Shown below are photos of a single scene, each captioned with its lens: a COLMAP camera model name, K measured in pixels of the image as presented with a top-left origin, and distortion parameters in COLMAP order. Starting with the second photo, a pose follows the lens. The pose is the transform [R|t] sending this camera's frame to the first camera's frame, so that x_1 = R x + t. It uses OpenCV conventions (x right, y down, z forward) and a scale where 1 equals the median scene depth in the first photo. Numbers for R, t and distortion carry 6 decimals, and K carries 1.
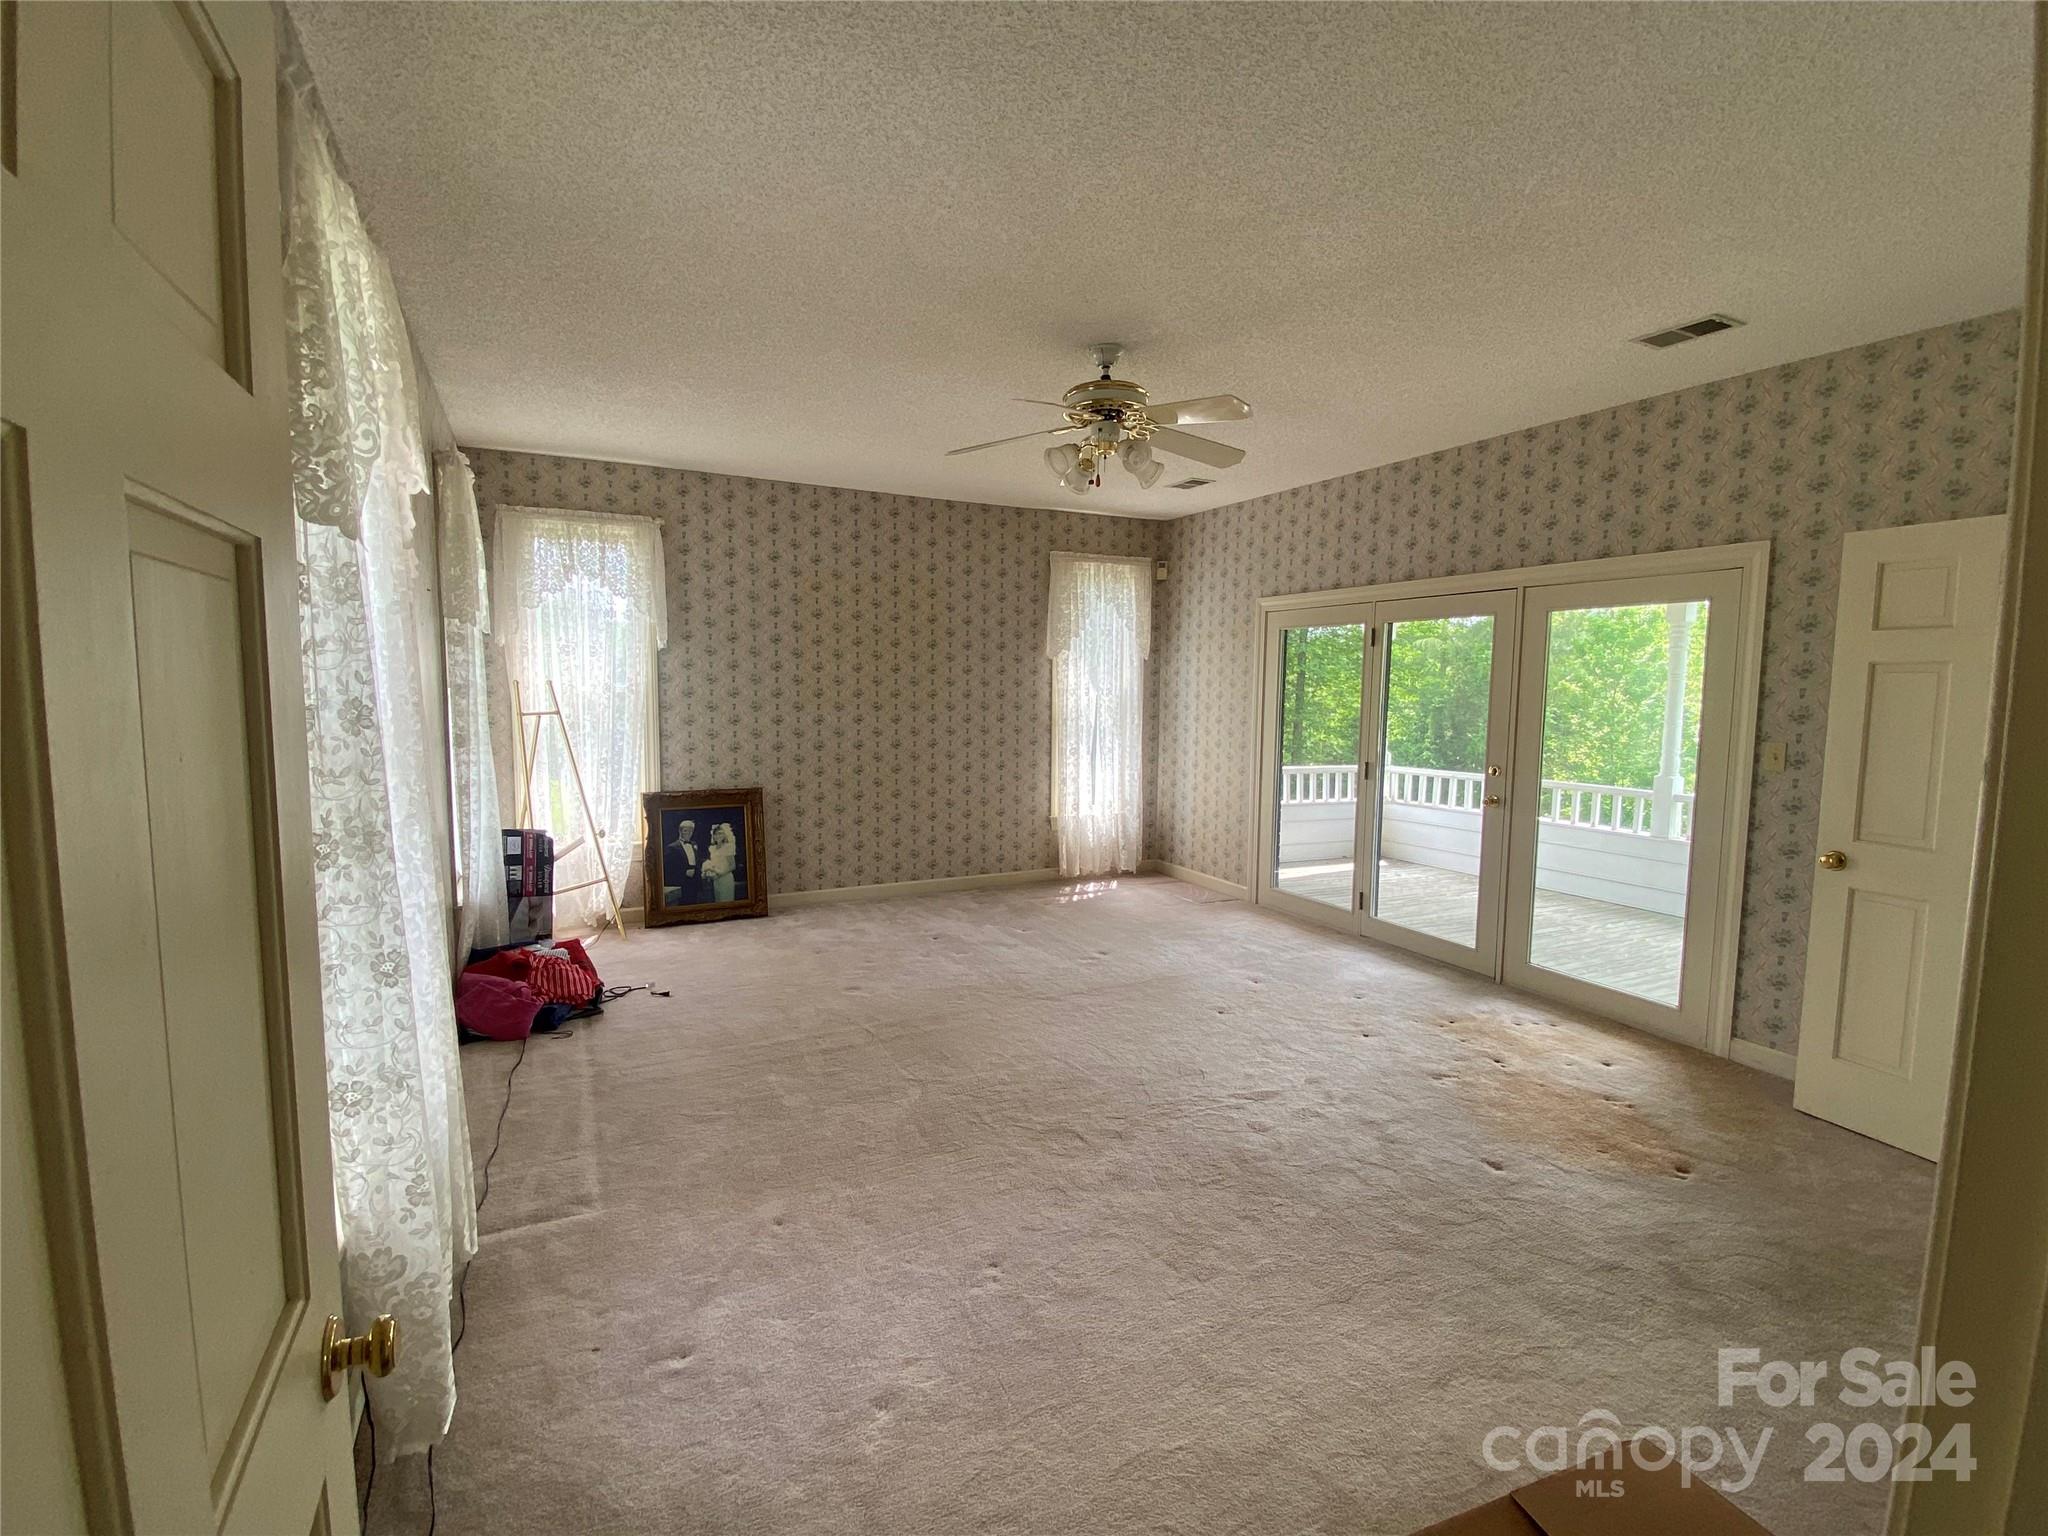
lens RADIAL K [[937.4, 0, 1024.0], [0, 937.4, 768.0], [0, 0, 1]] dist [0.018130, -0.020969]
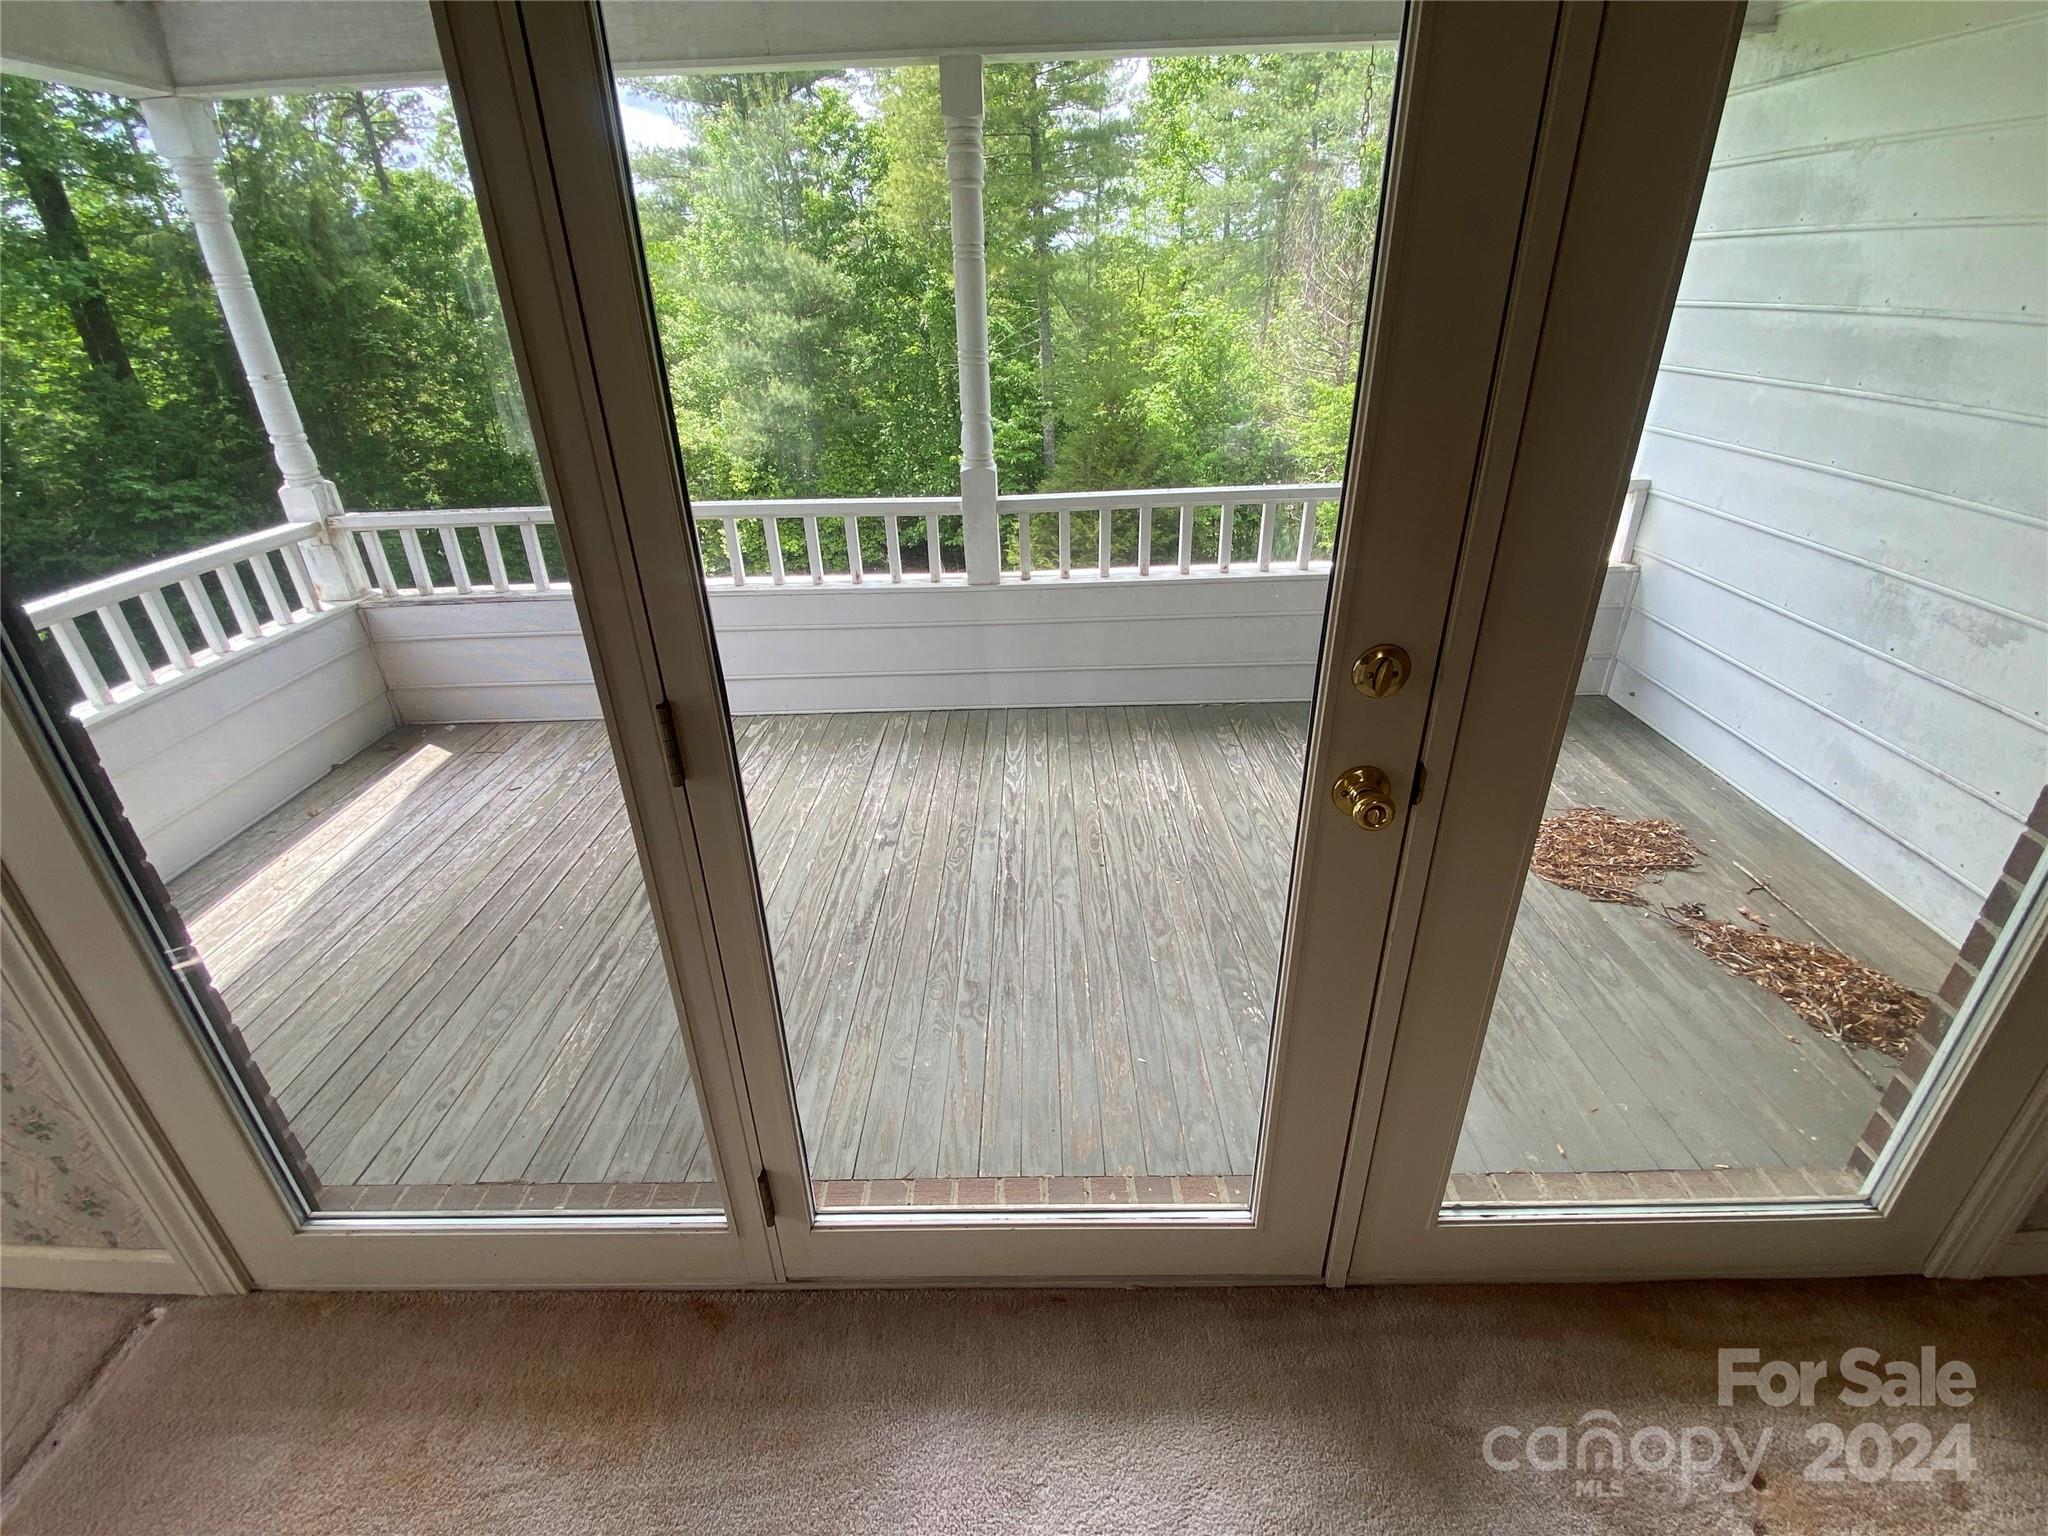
lens RADIAL K [[937.4, 0, 1024.0], [0, 937.4, 768.0], [0, 0, 1]] dist [0.018130, -0.020969]
pose [[0.452460, -0.424381, 0.784335, 0.039002], [0.107663, 0.899073, 0.424355, -0.013918], [-0.885262, -0.107560, 0.452484, 0.138392]]
